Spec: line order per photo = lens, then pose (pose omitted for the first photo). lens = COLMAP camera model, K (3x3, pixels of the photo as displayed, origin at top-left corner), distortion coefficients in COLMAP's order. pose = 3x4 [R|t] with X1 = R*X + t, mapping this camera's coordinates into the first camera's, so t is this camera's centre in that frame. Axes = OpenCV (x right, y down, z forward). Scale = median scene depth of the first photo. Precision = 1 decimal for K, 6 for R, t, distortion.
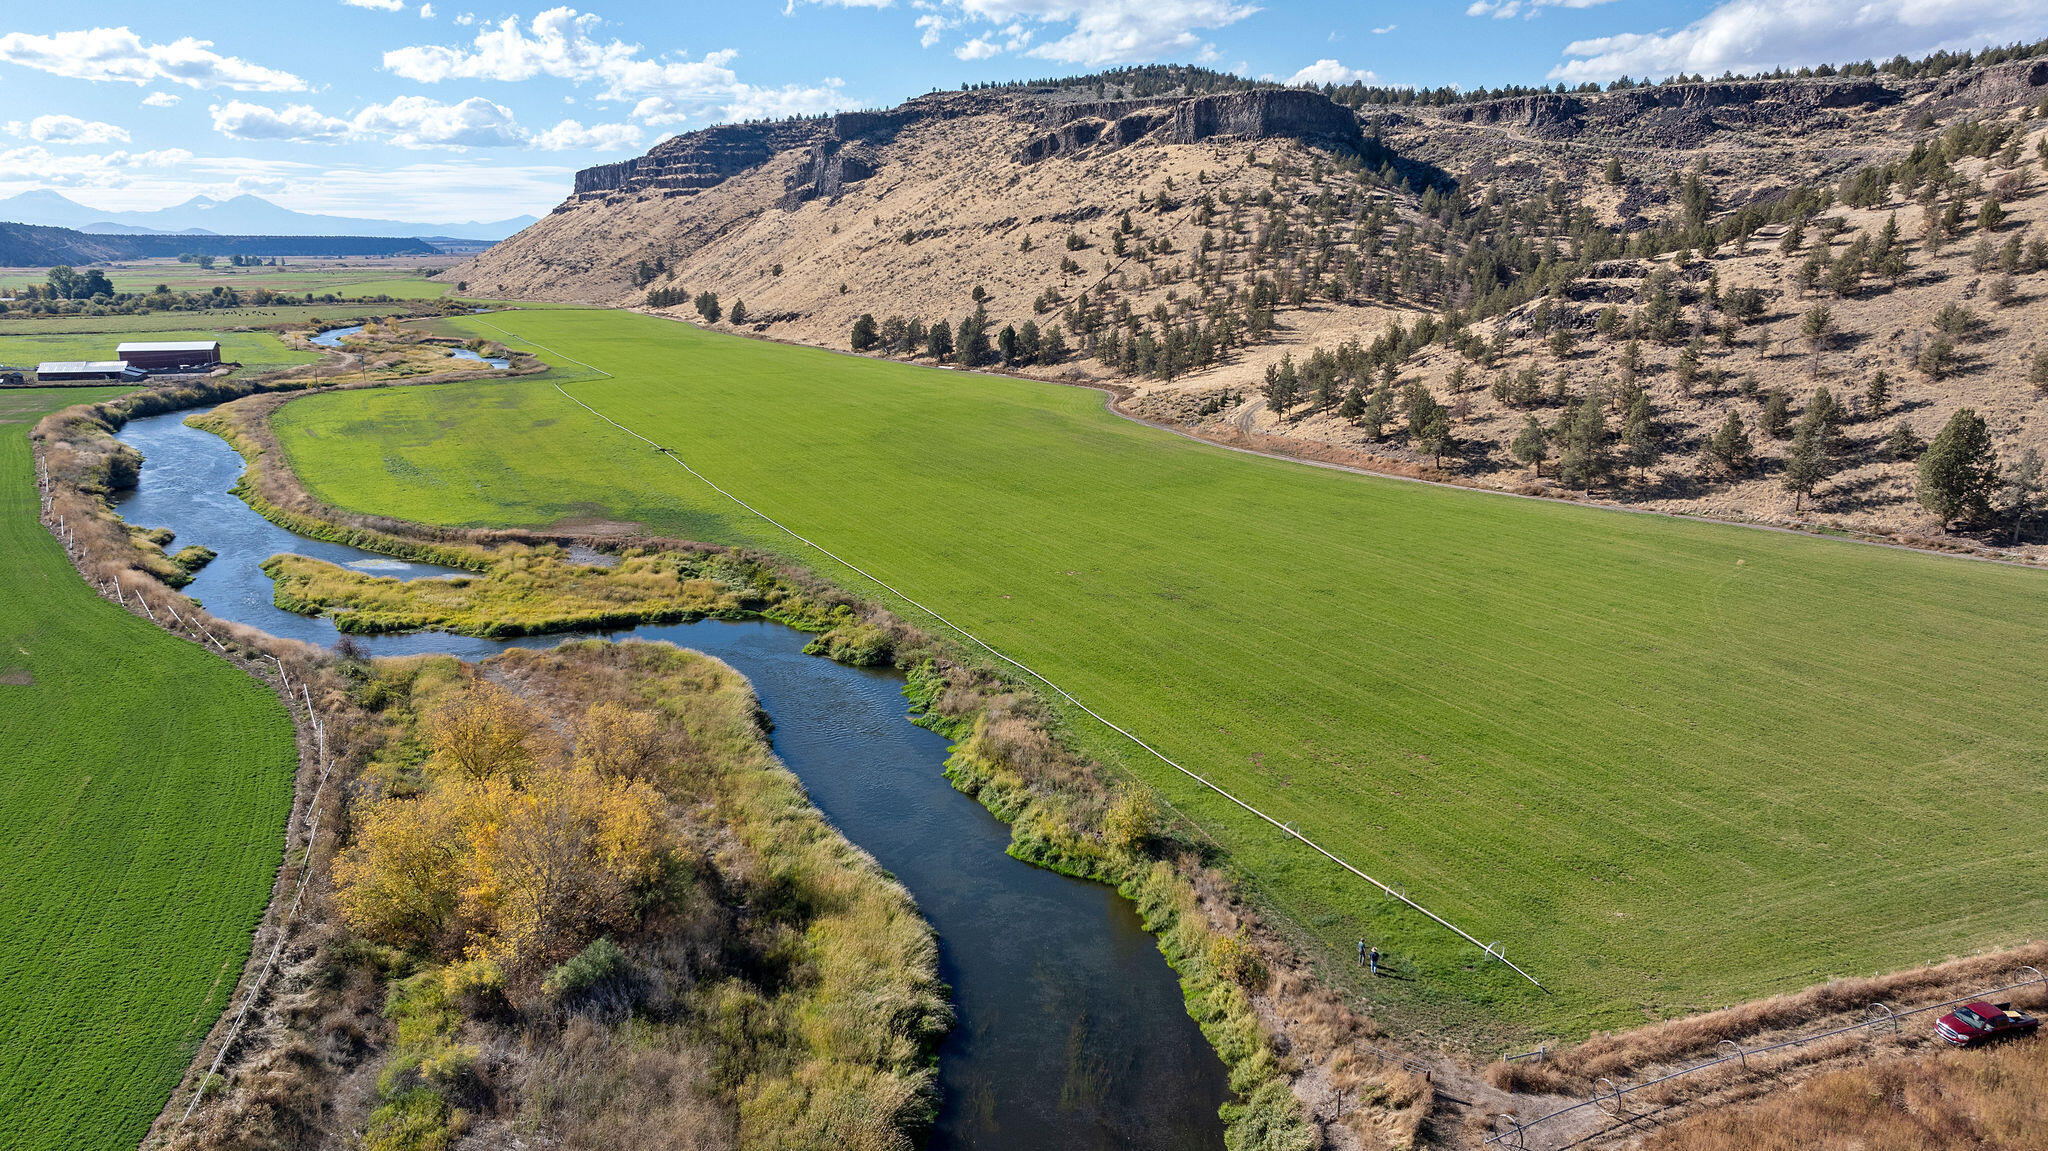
lens RADIAL K [[1472.8, 0, 1024.0], [0, 1472.8, 575.5], [0, 0, 1]] dist [-0.012769, -0.004532]
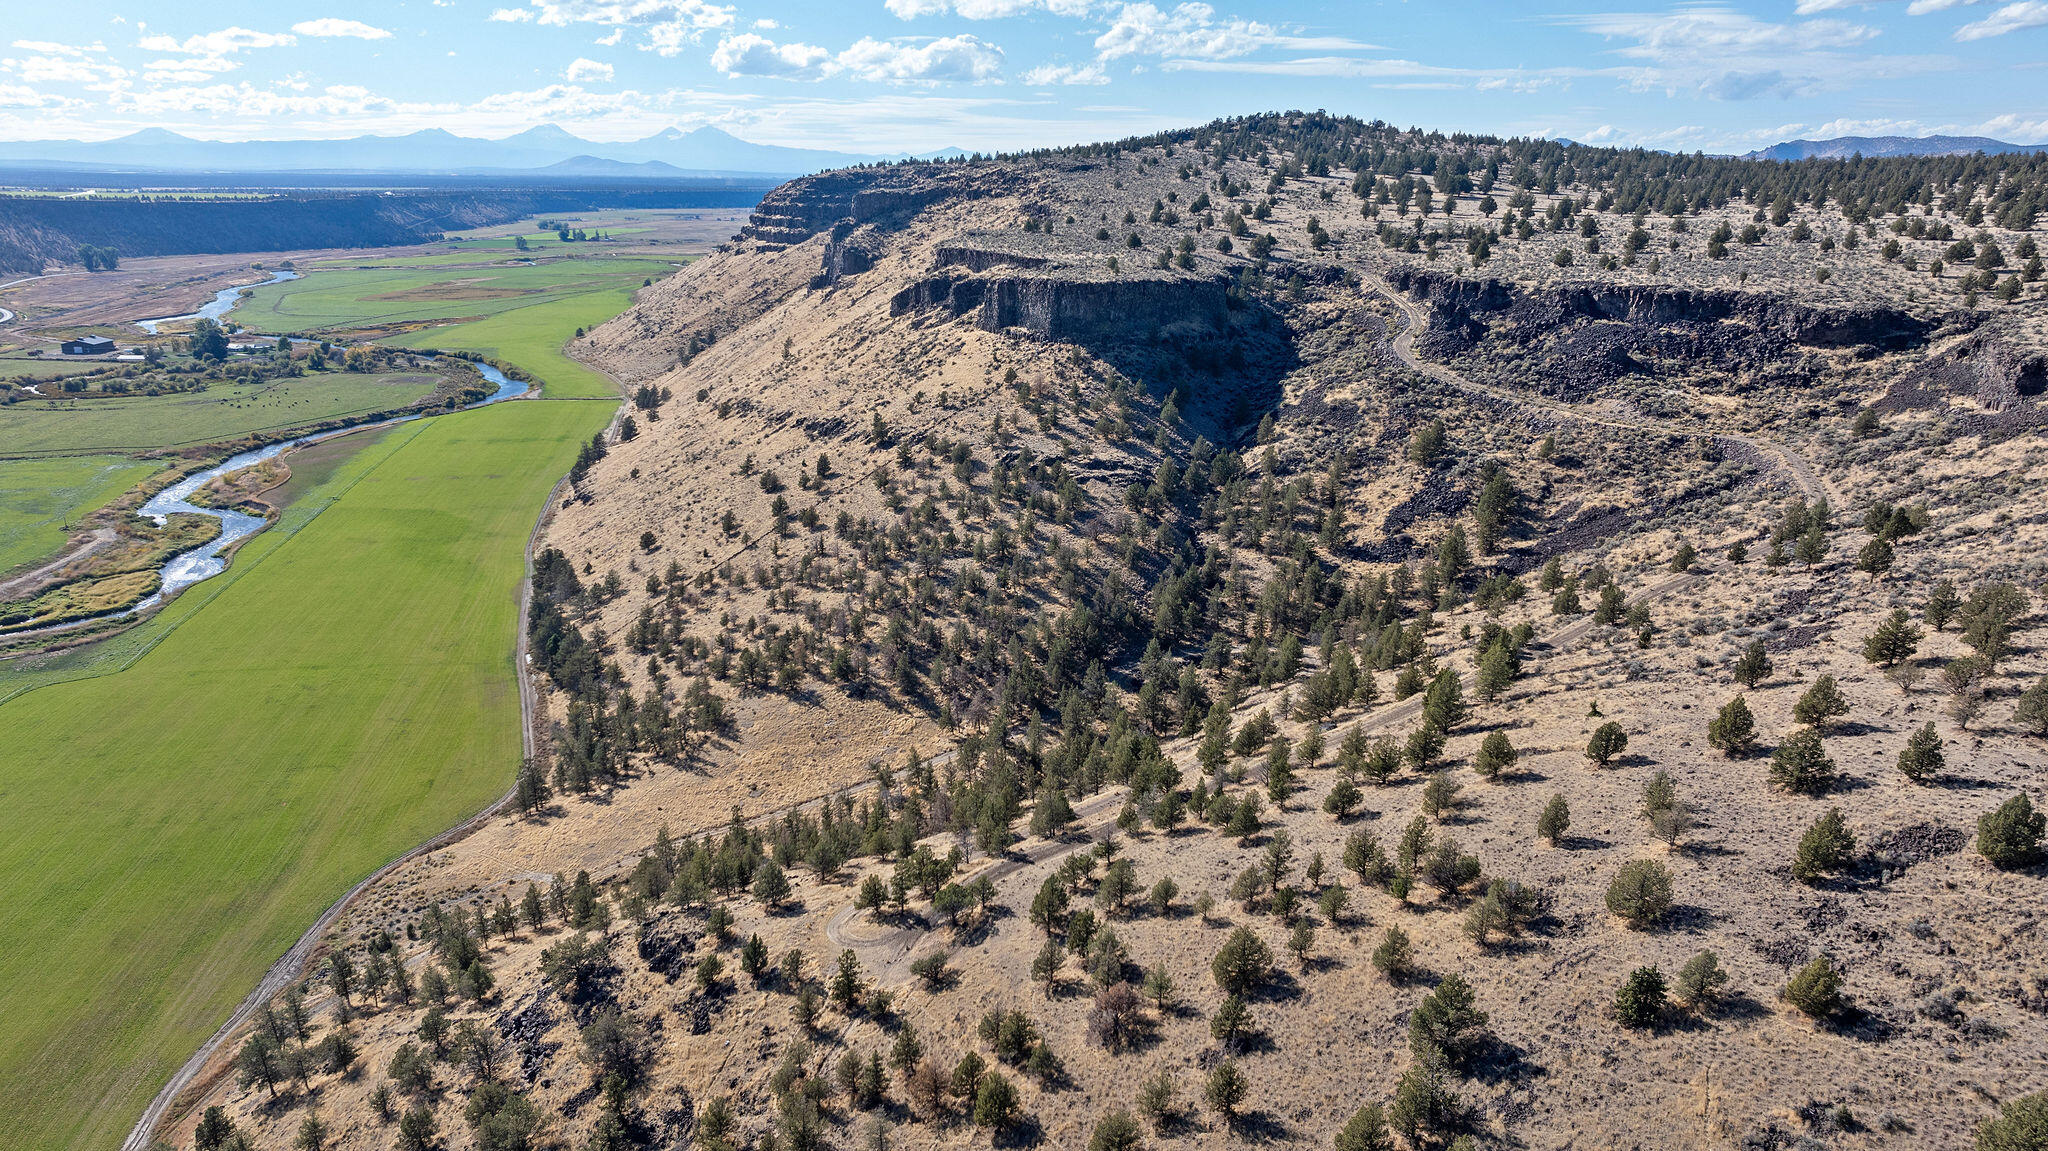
lens RADIAL K [[1472.8, 0, 1024.0], [0, 1472.8, 575.5], [0, 0, 1]] dist [-0.012769, -0.004532]
pose [[0.960282, 0.078838, -0.267664, 0.383459], [-0.066111, 0.996226, 0.056246, -0.223291], [0.271088, -0.036316, 0.961869, 0.238888]]
